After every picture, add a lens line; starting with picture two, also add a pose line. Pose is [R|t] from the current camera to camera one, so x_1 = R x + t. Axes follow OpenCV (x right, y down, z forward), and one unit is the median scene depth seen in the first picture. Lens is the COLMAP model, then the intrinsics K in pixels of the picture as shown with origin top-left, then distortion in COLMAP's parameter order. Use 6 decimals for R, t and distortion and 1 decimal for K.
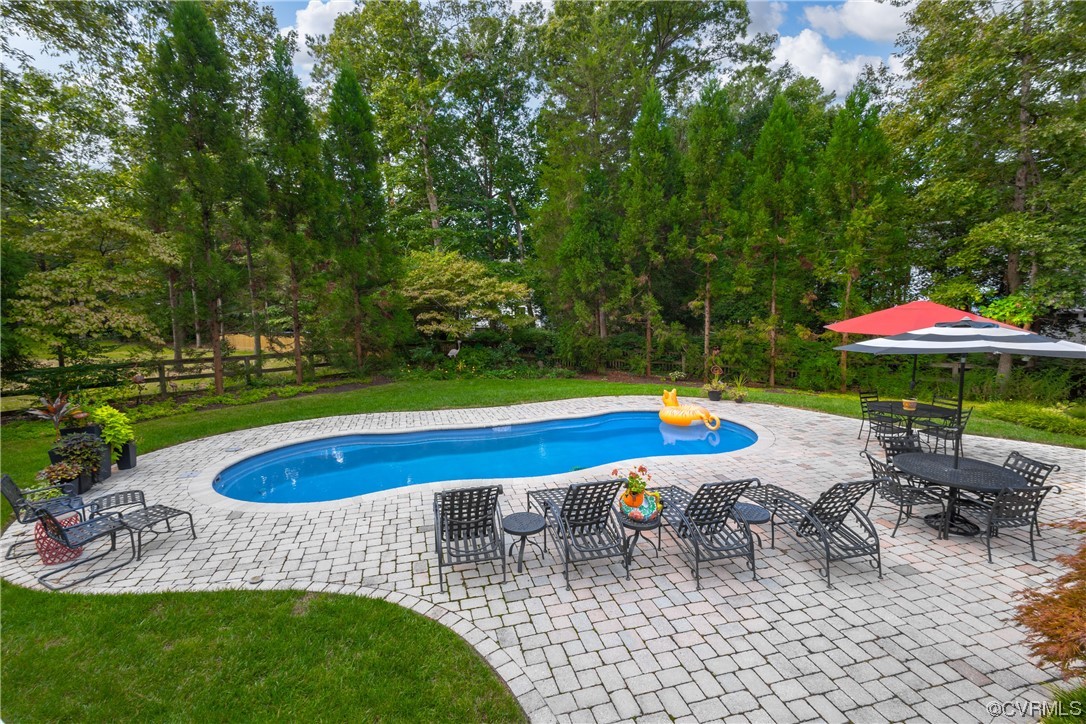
lens RADIAL K [[502.5, 0, 543.0], [0, 502.5, 362.0], [0, 0, 1]] dist [0.002947, 0.000361]
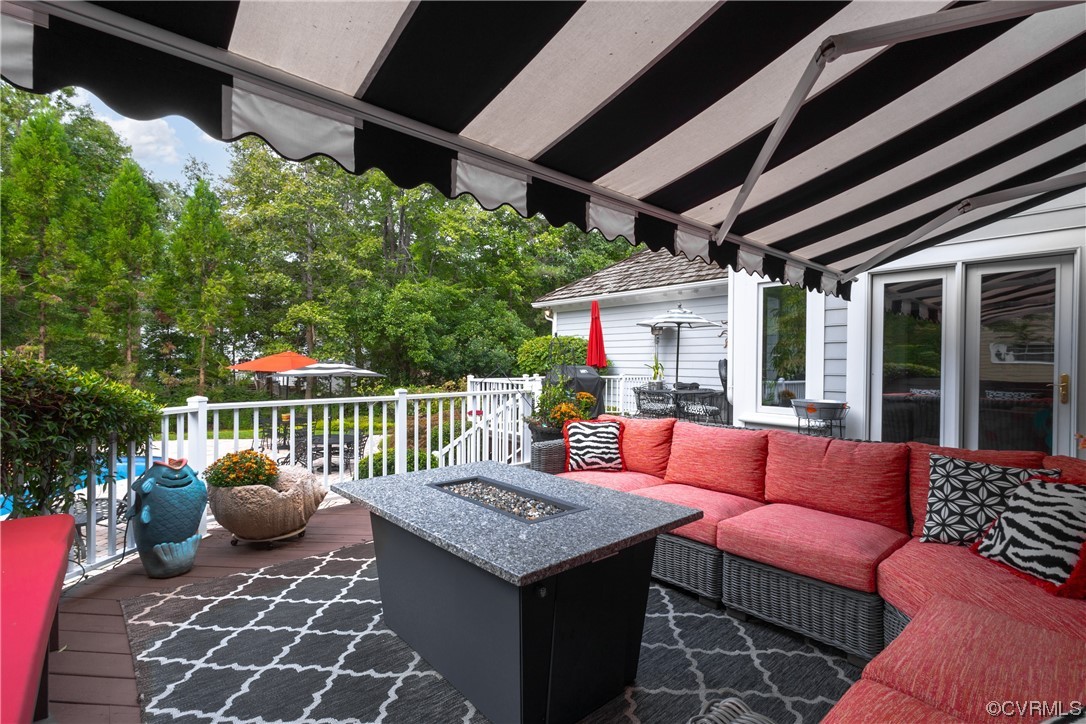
lens RADIAL K [[502.5, 0, 543.0], [0, 502.5, 362.0], [0, 0, 1]] dist [0.002947, 0.000361]
pose [[0.303038, 0.020265, 0.952763, -0.281877], [0.079407, 0.995760, -0.046435, 0.021664], [-0.949664, 0.089727, 0.300144, -0.123021]]
